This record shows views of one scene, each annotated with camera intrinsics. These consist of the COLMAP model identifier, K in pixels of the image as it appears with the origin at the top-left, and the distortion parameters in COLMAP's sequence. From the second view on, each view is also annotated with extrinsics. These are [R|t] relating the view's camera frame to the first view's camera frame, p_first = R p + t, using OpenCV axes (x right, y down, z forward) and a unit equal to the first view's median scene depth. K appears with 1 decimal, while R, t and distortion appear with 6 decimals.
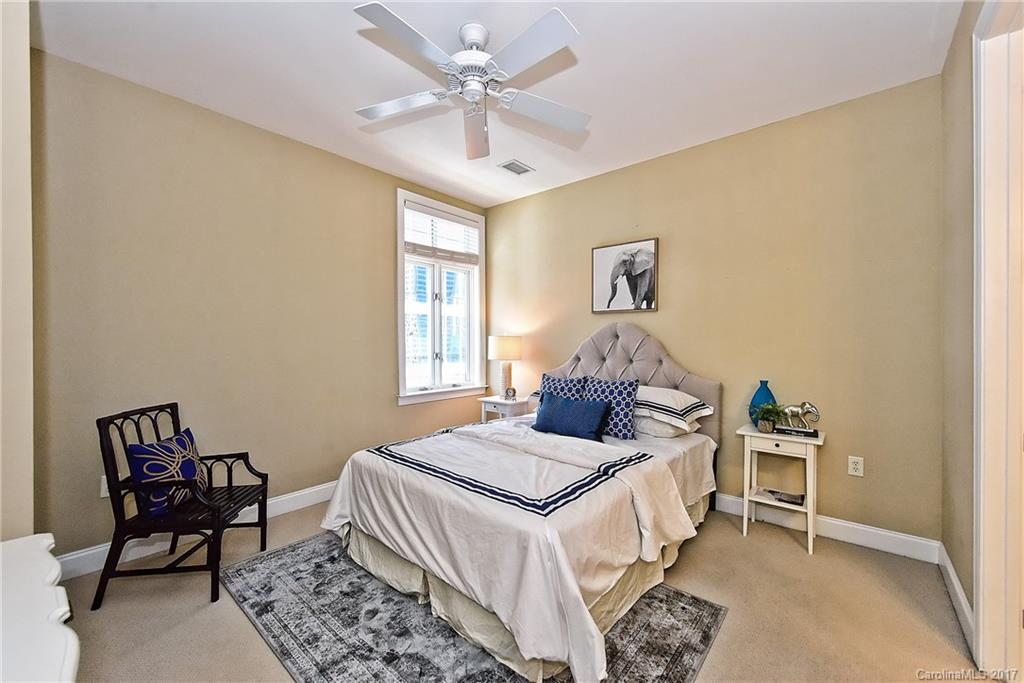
lens RADIAL K [[405.5, 0, 514.1], [0, 405.5, 342.6], [0, 0, 1]] dist [0.000785, -0.000274]
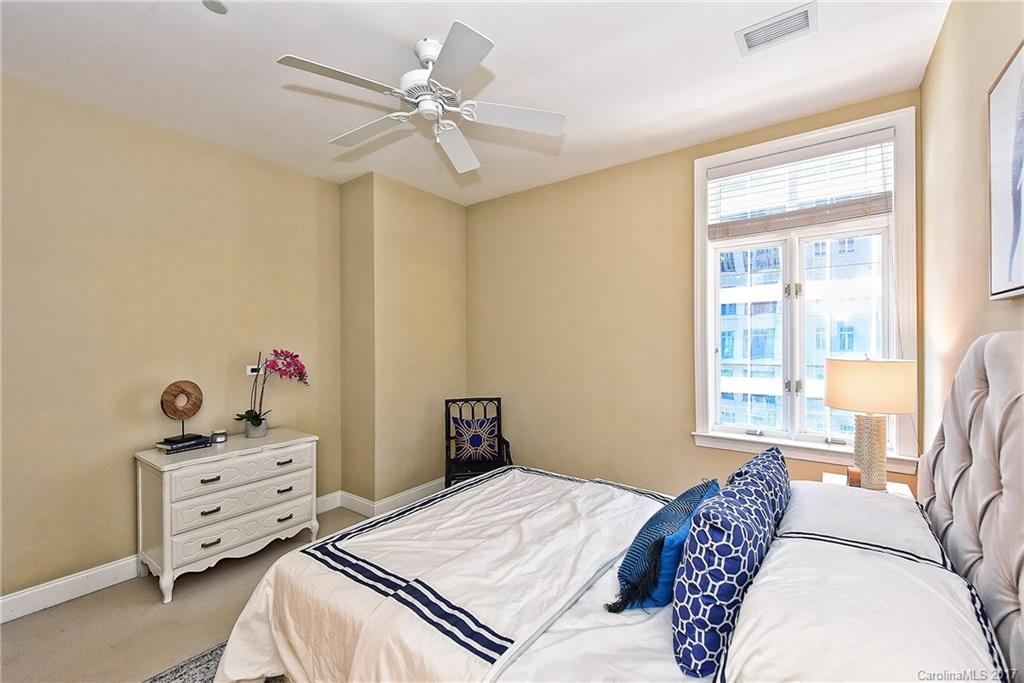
lens RADIAL K [[423.9, 0, 512.0], [0, 423.9, 341.5], [0, 0, 1]] dist [0.000260, 0.000055]
pose [[0.064027, -0.001371, -0.997947, 0.489995], [0.000994, 0.999999, -0.001310, -0.039194], [0.997948, -0.000908, 0.064029, 0.609585]]
